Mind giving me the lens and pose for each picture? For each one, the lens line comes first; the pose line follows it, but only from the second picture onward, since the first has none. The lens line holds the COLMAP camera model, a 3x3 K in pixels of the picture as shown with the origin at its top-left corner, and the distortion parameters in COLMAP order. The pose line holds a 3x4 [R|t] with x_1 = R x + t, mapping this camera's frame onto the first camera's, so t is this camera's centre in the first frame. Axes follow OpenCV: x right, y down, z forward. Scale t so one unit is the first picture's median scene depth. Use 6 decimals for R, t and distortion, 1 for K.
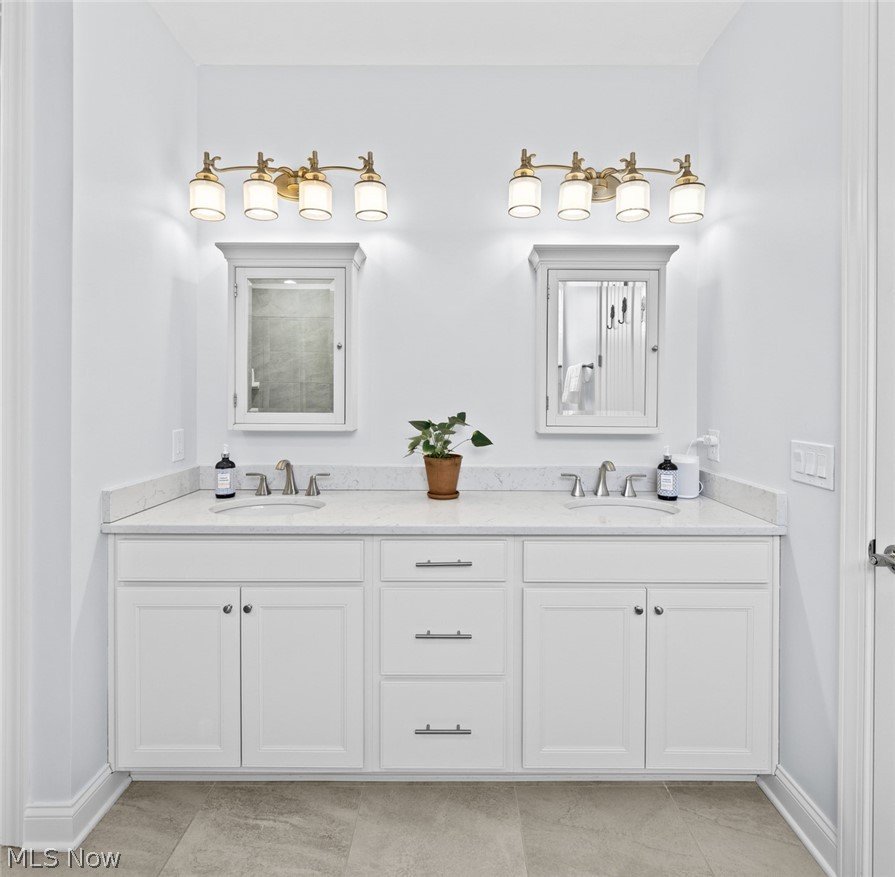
lens RADIAL K [[500.0, 0, 452.4], [0, 500.0, 396.9], [0, 0, 1]] dist [-0.007318, 0.000790]
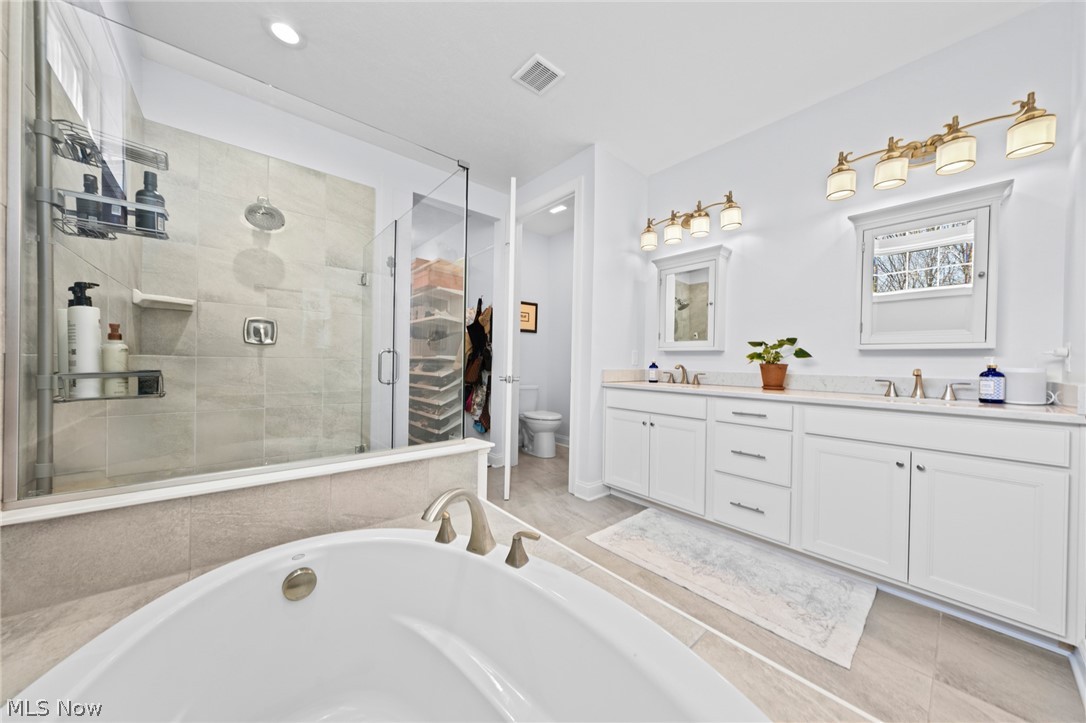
lens RADIAL K [[365.9, 0, 545.9], [0, 365.9, 362.8], [0, 0, 1]] dist [0.001617, -0.000010]
pose [[0.658243, 0.007788, -0.752765, 0.382648], [-0.017428, 0.999836, -0.004896, 0.131173], [0.752604, 0.016342, 0.658271, -0.327280]]
